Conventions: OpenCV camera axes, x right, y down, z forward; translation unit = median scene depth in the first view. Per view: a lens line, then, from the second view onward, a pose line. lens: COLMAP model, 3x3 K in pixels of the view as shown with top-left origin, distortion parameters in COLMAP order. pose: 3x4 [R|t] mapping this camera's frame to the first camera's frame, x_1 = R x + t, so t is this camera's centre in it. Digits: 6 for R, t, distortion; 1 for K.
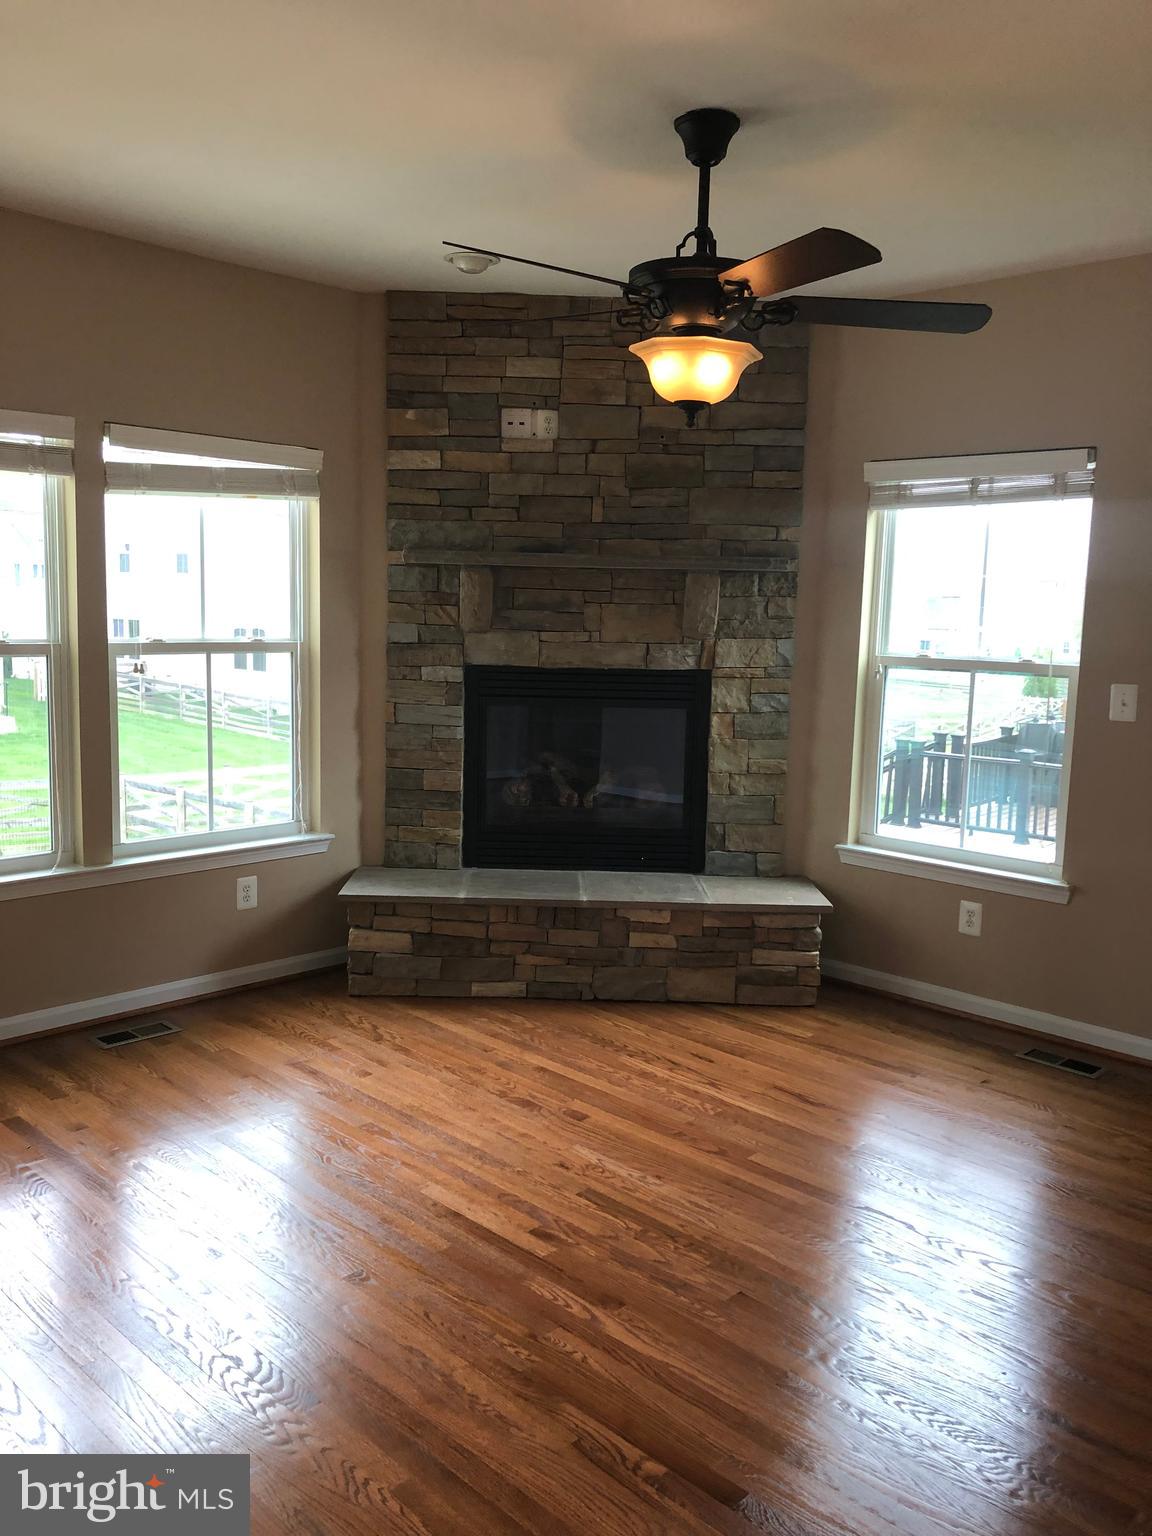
lens RADIAL K [[1262.9, 0, 577.5], [0, 1262.9, 772.4], [0, 0, 1]] dist [0.044742, -0.017778]
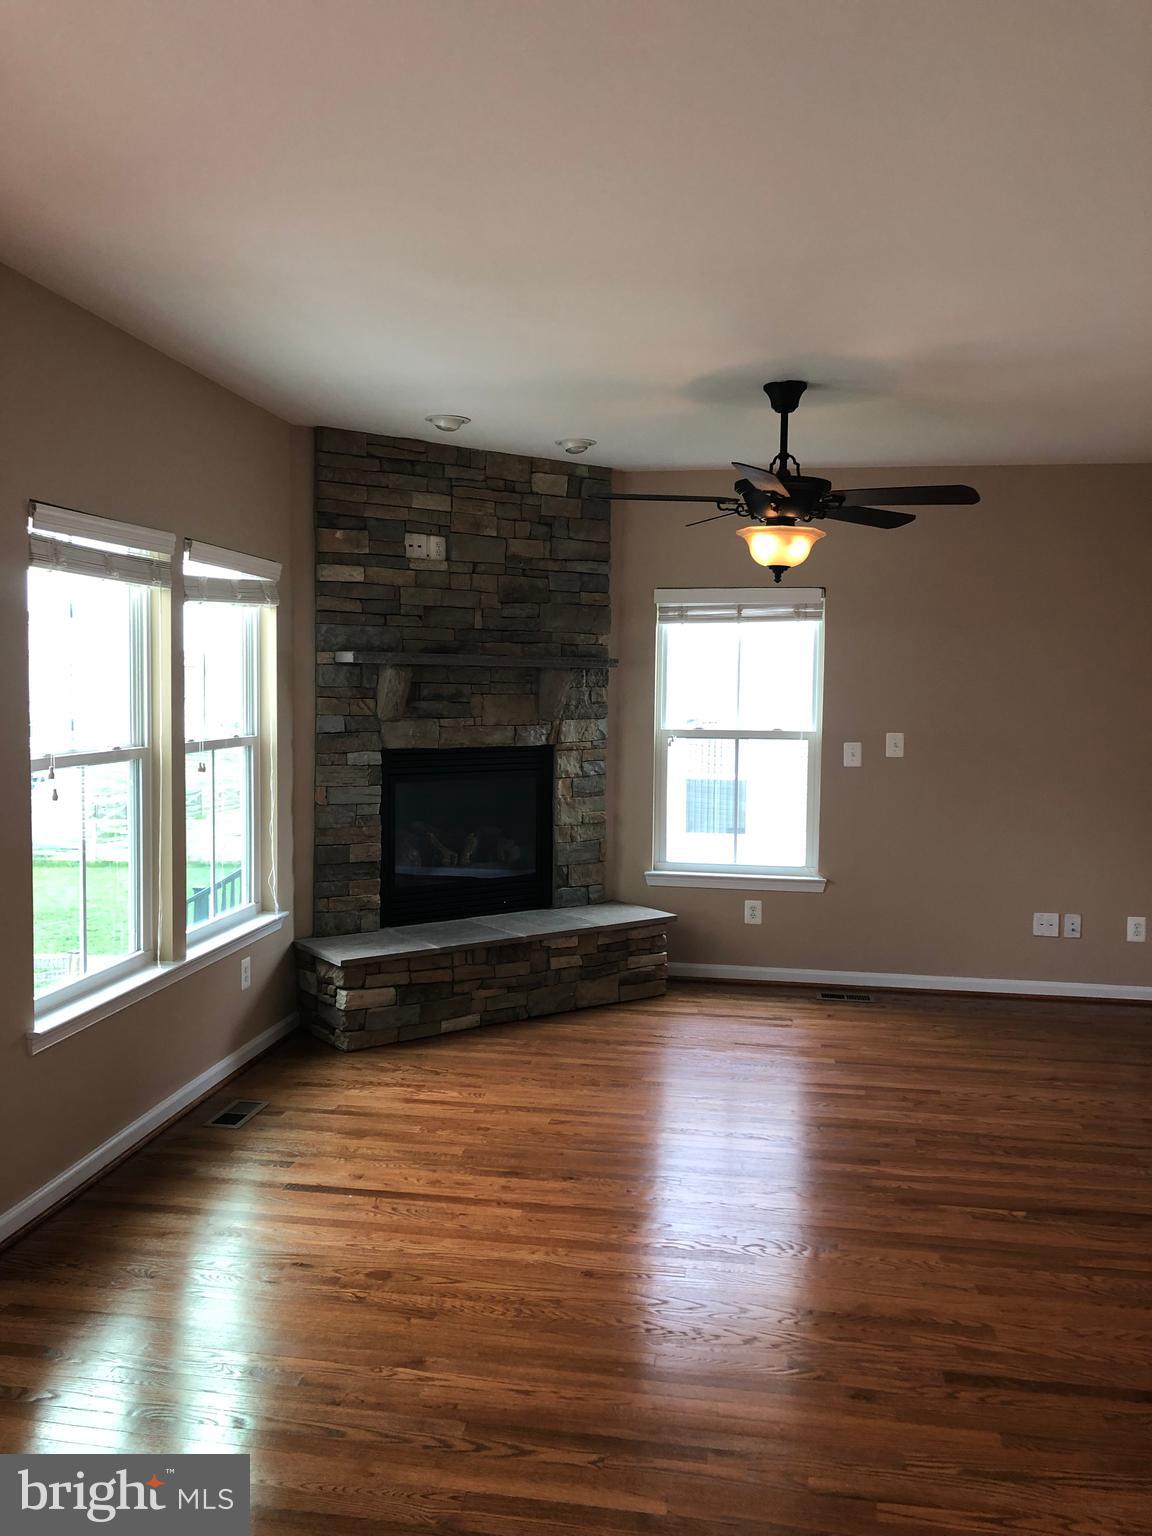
lens RADIAL K [[1262.9, 0, 571.9], [0, 1262.9, 757.4], [0, 0, 1]] dist [0.044742, -0.017778]
pose [[0.804892, -0.049136, 0.591384, -0.648020], [0.087995, 0.995431, -0.037058, -0.020941], [-0.586861, 0.081866, 0.805538, -0.027439]]
